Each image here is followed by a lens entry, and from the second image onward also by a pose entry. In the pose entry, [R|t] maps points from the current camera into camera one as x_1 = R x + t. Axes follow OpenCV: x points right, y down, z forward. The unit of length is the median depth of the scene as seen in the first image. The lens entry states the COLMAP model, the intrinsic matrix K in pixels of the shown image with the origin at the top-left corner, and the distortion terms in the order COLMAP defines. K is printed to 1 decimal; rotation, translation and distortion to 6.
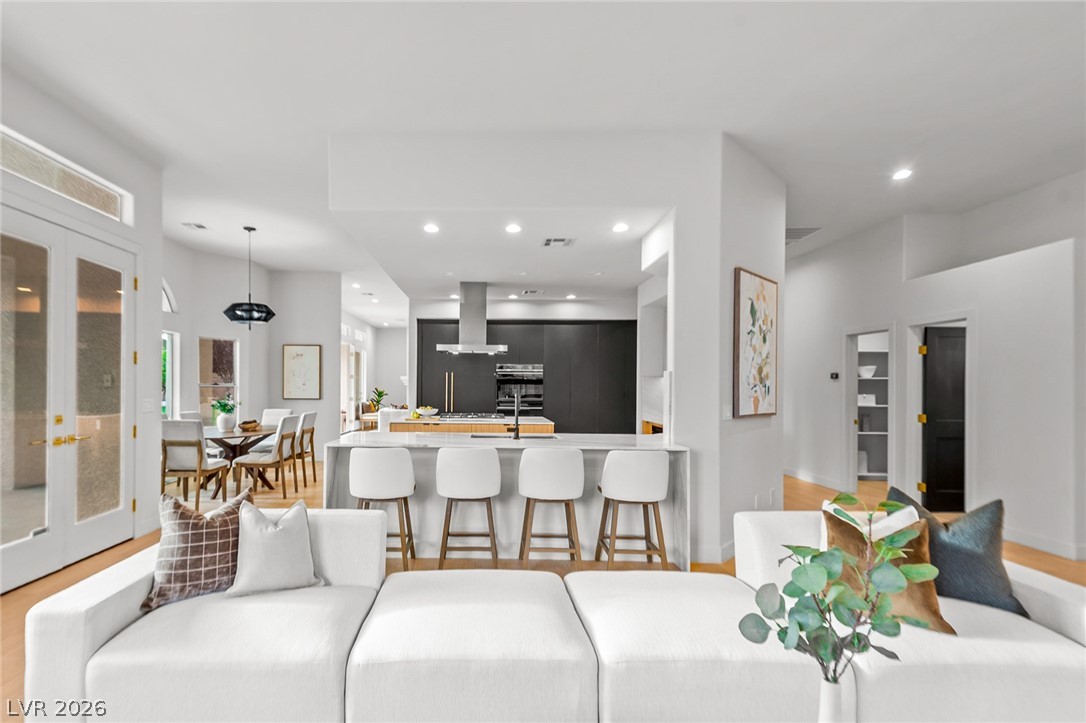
lens RADIAL K [[743.6, 0, 542.9], [0, 743.6, 389.0], [0, 0, 1]] dist [0.047046, 0.000312]
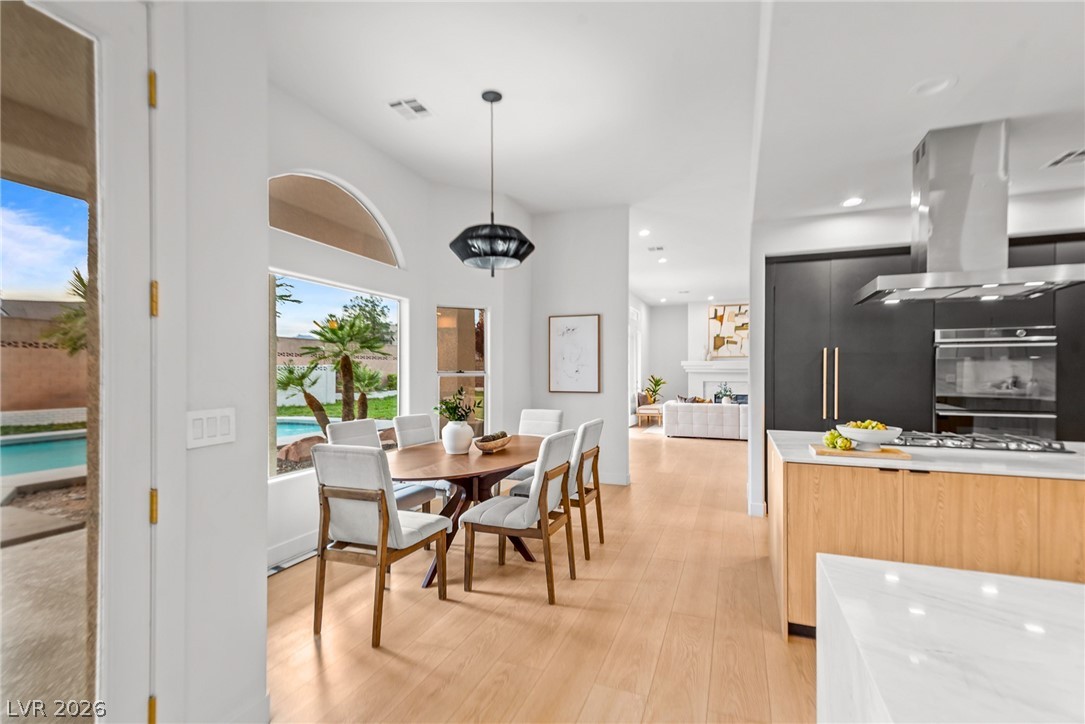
lens RADIAL K [[504.7, 0, 545.0], [0, 504.7, 378.6], [0, 0, 1]] dist [-0.000161, -0.000011]
pose [[0.939461, -0.003267, -0.342641, -0.220923], [0.005828, 0.999962, 0.006445, -0.003301], [0.342607, -0.008052, 0.939444, 0.647441]]
